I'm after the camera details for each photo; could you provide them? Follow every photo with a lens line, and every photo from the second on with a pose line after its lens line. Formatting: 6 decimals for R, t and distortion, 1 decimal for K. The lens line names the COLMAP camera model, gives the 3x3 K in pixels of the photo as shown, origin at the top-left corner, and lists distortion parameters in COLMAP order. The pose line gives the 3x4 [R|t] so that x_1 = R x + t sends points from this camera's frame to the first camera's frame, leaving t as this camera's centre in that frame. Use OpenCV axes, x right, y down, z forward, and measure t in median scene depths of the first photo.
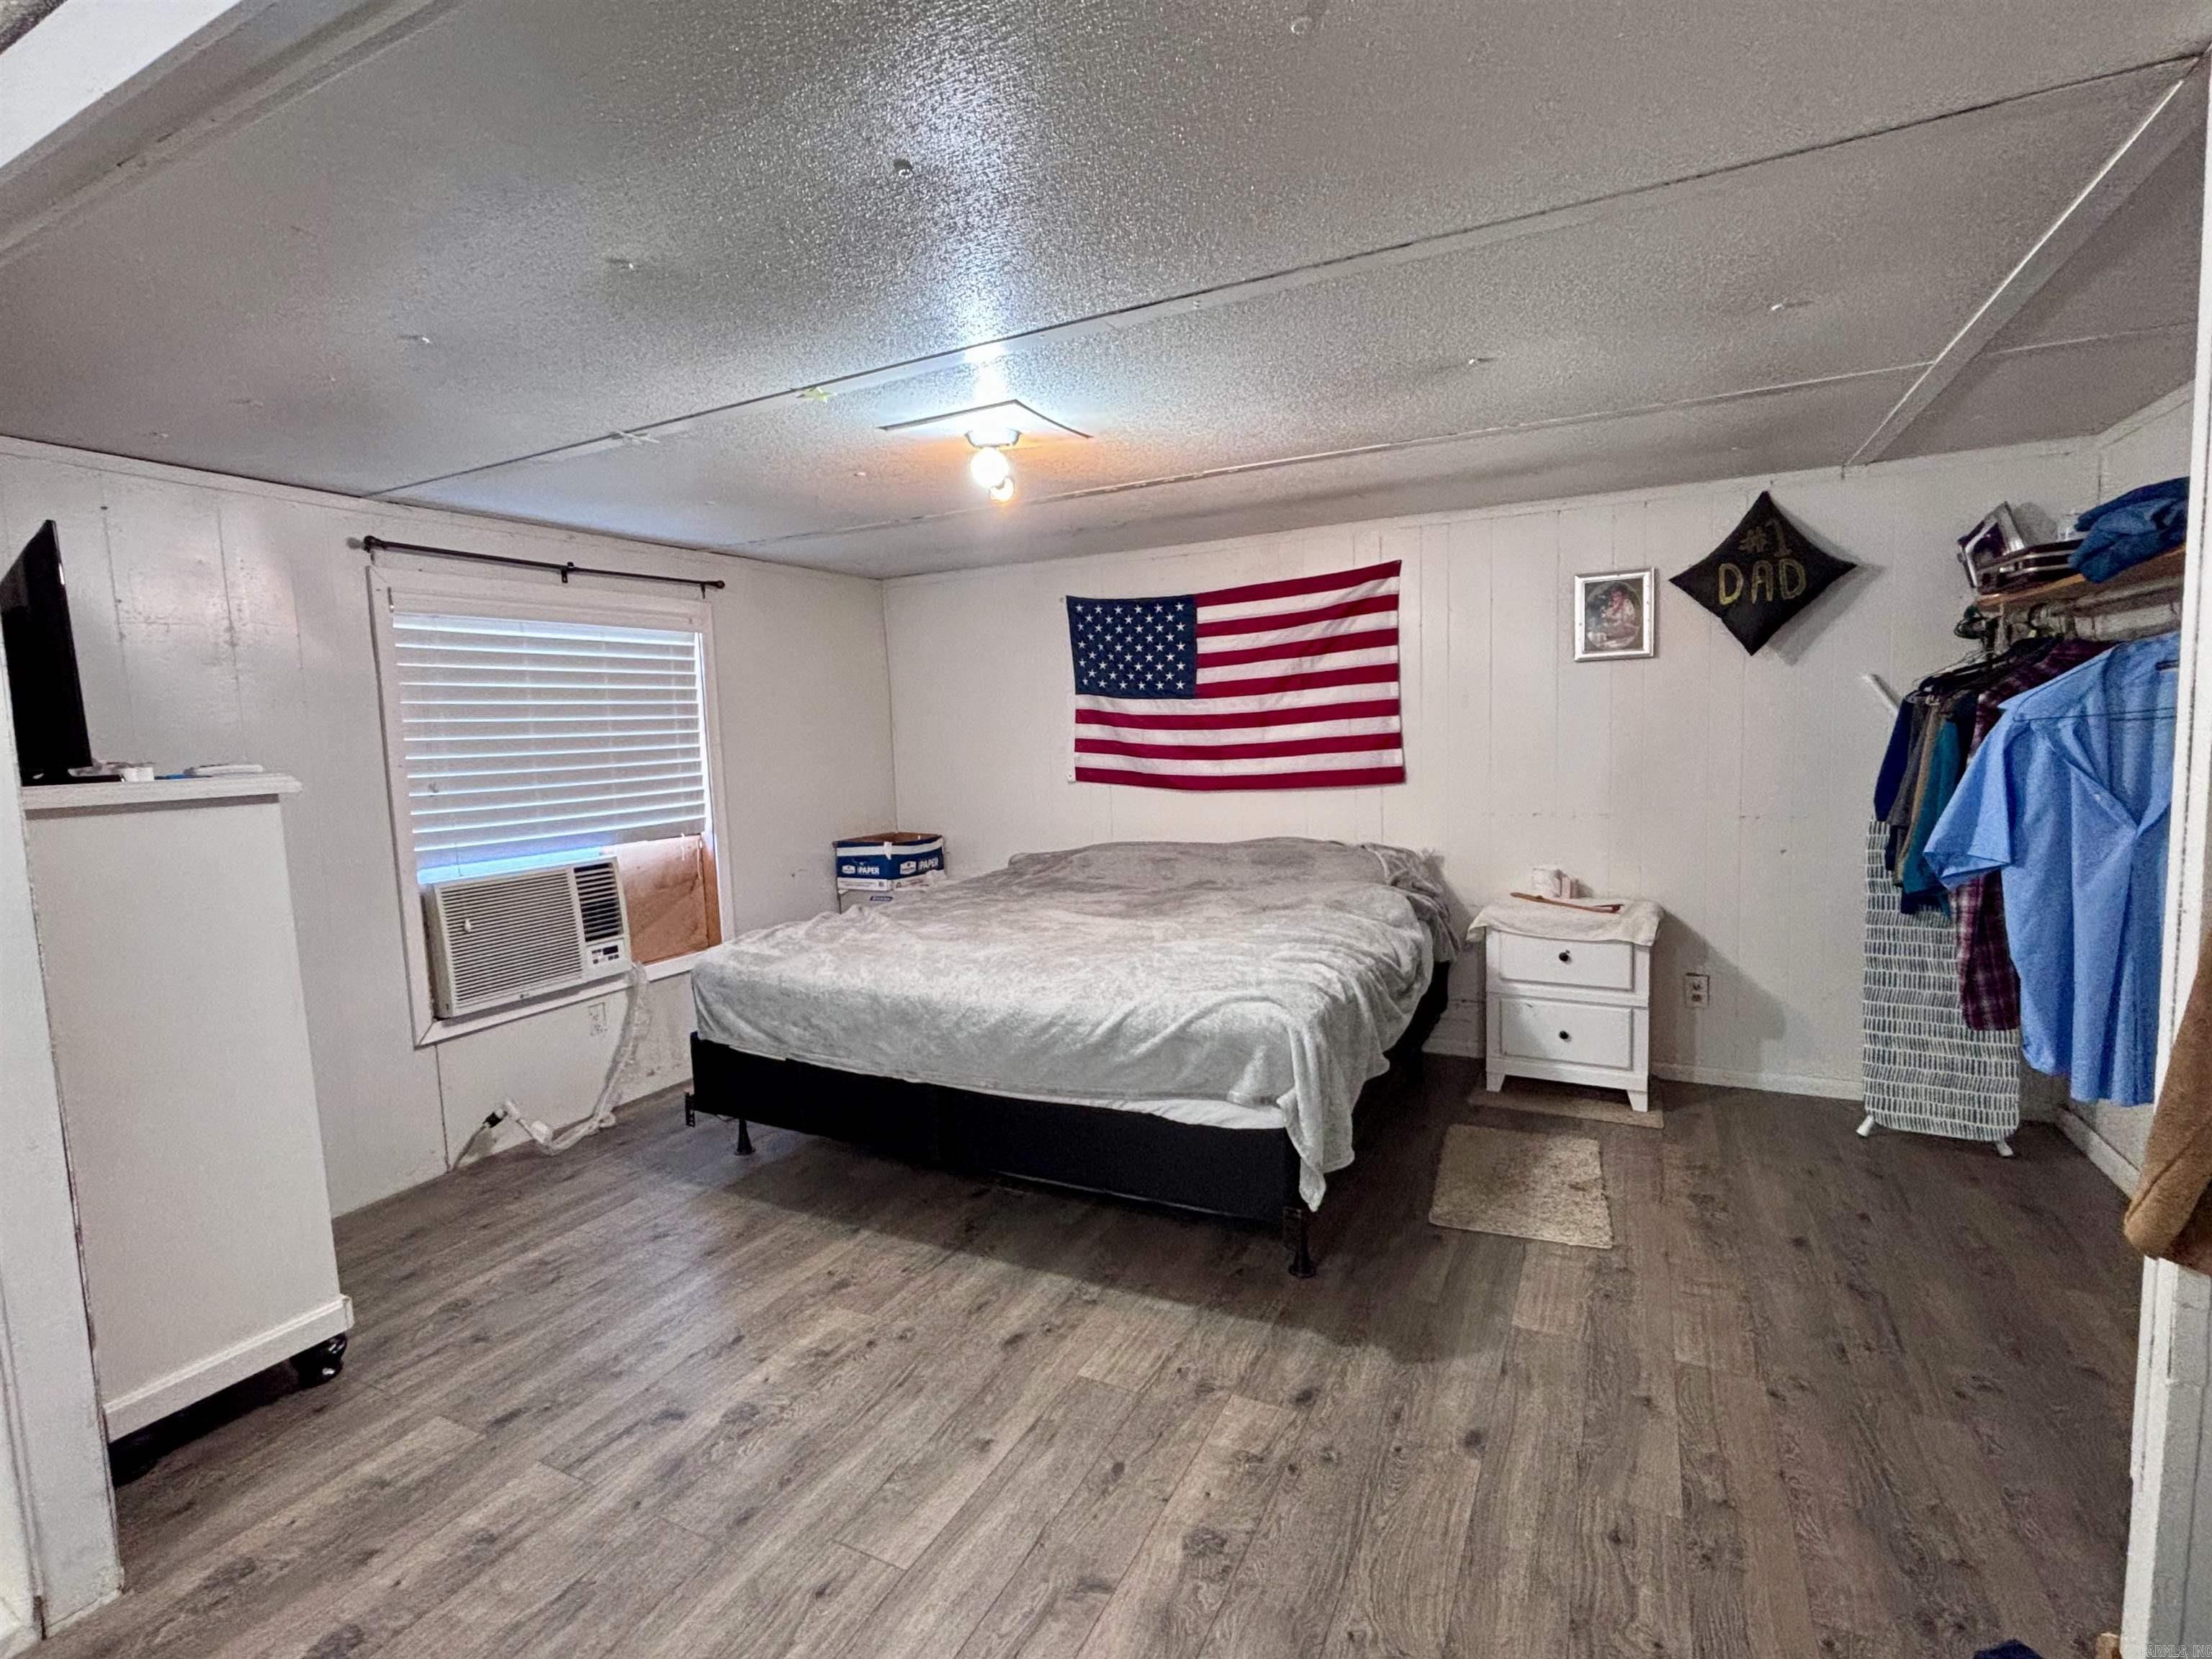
lens RADIAL K [[1027.2, 0, 1106.0], [0, 1027.2, 829.5], [0, 0, 1]] dist [0.069270, -0.054331]
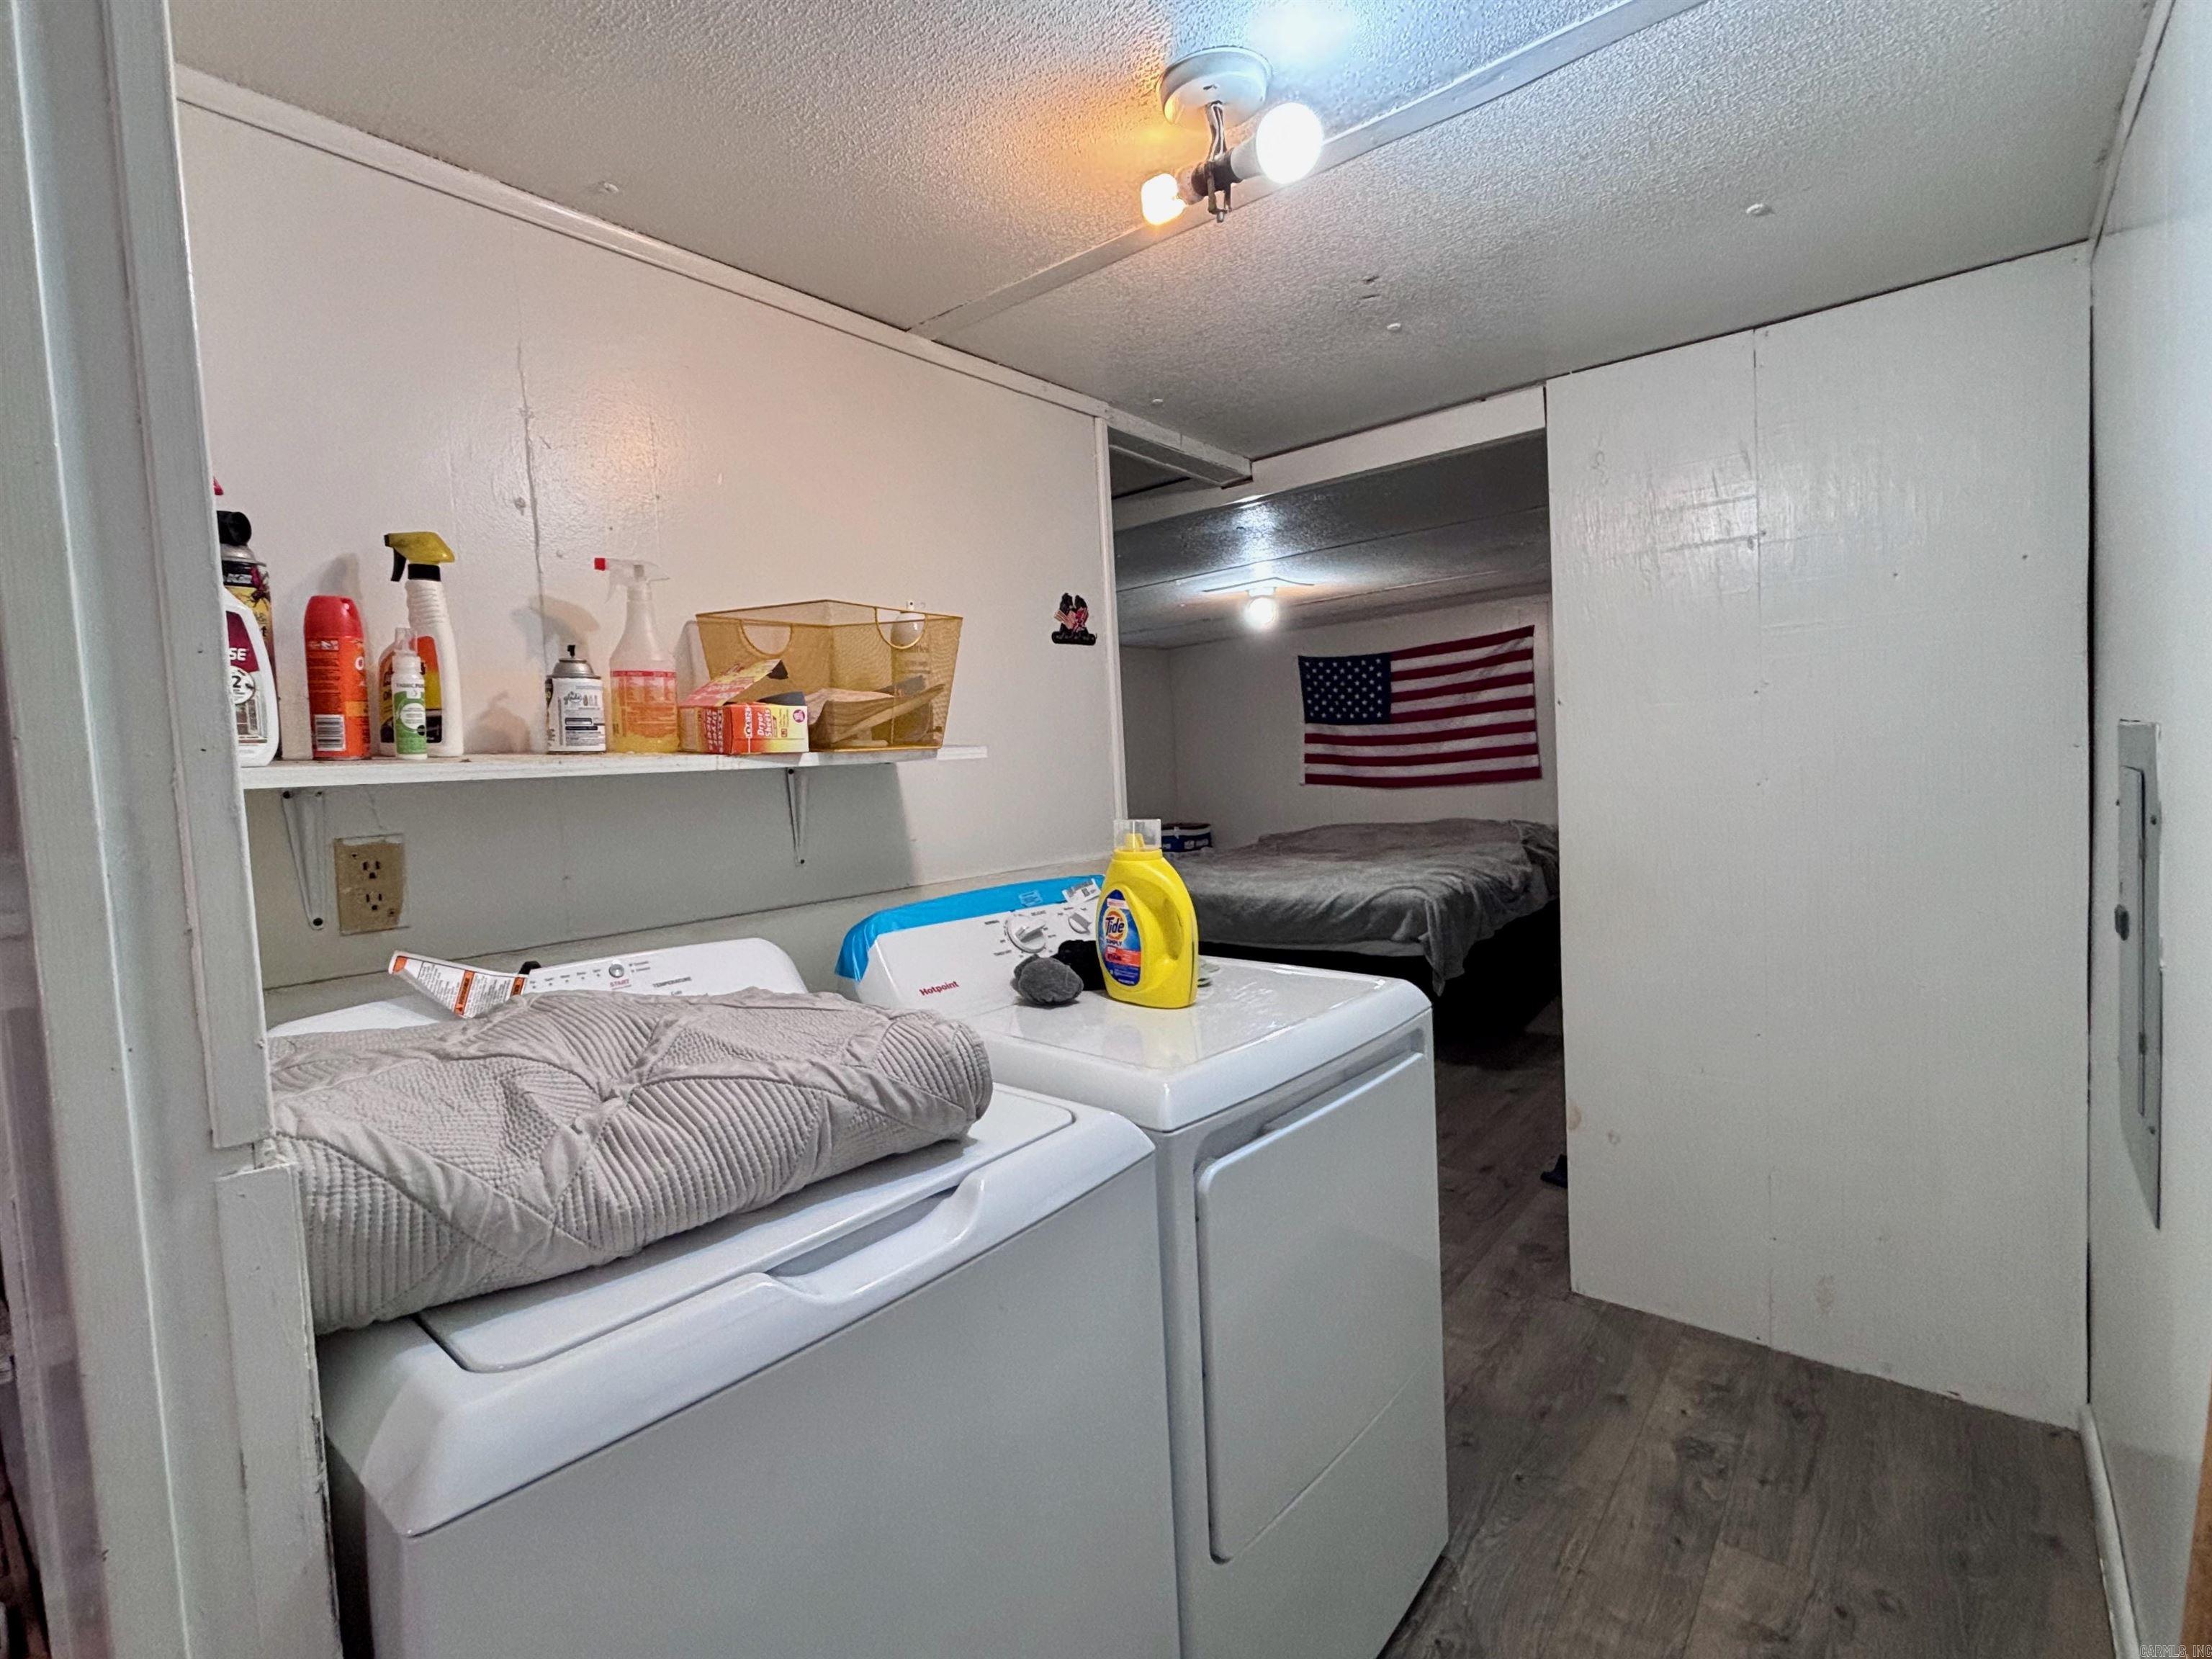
lens RADIAL K [[1027.2, 0, 1106.0], [0, 1027.2, 829.5], [0, 0, 1]] dist [0.069270, -0.054331]
pose [[0.976634, -0.008913, -0.214726, 0.010405], [0.003958, 0.999716, -0.023494, 0.073767], [0.214875, 0.022095, 0.976392, -0.685215]]
